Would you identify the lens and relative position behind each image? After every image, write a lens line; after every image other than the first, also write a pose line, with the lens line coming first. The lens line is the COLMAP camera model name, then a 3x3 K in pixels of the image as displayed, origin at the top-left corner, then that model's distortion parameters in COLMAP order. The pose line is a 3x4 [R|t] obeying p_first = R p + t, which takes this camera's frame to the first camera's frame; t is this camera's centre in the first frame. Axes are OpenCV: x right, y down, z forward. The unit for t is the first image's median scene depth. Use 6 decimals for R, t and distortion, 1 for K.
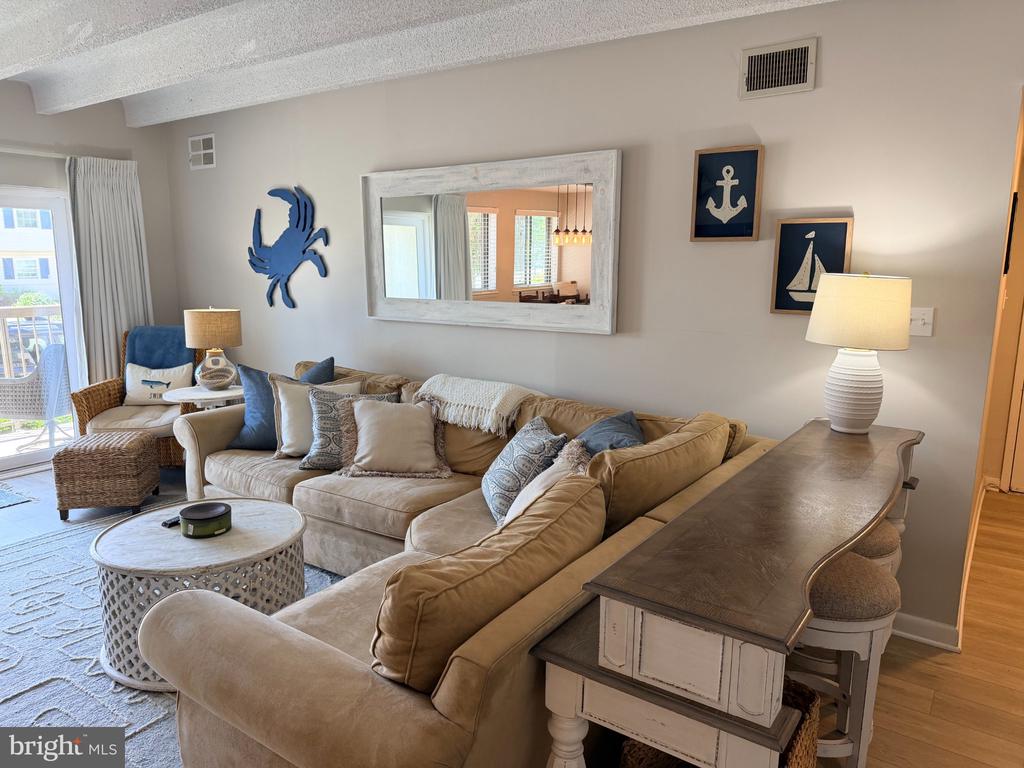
lens RADIAL K [[707.3, 0, 512.0], [0, 707.3, 384.0], [0, 0, 1]] dist [0.060454, -0.074027]
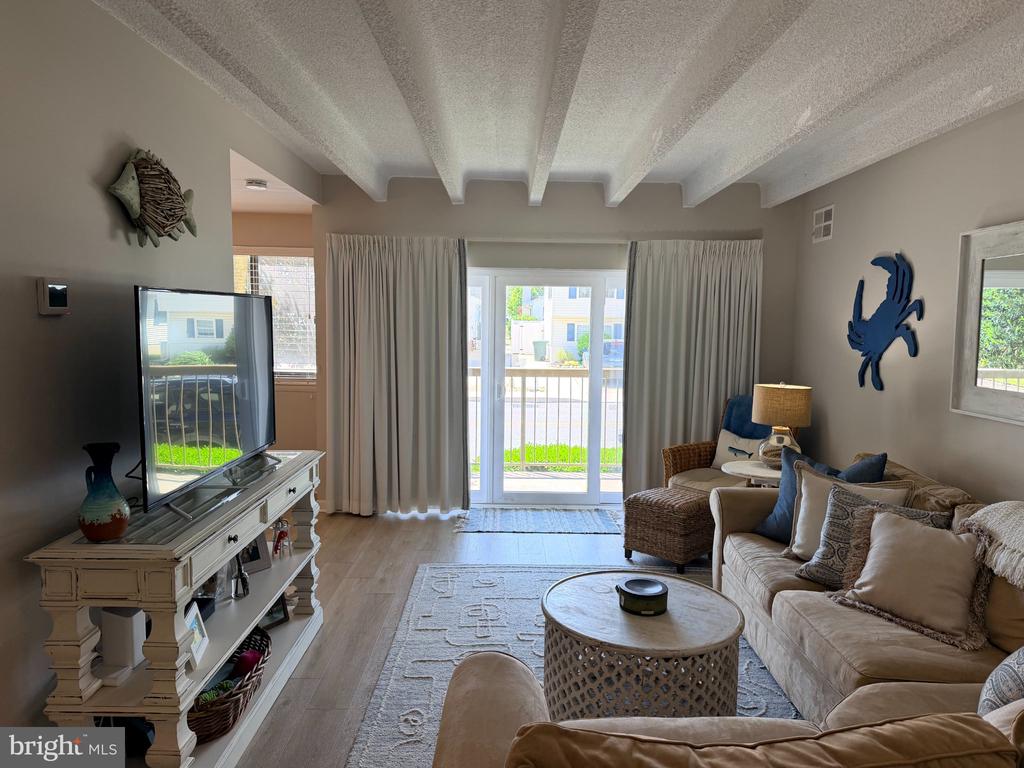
lens RADIAL K [[707.3, 0, 512.0], [0, 707.3, 384.0], [0, 0, 1]] dist [0.060454, -0.074027]
pose [[0.579695, 0.077378, -0.811151, 0.176221], [-0.153077, 0.988098, -0.015140, -0.041810], [0.800326, 0.132945, 0.584641, 0.166438]]
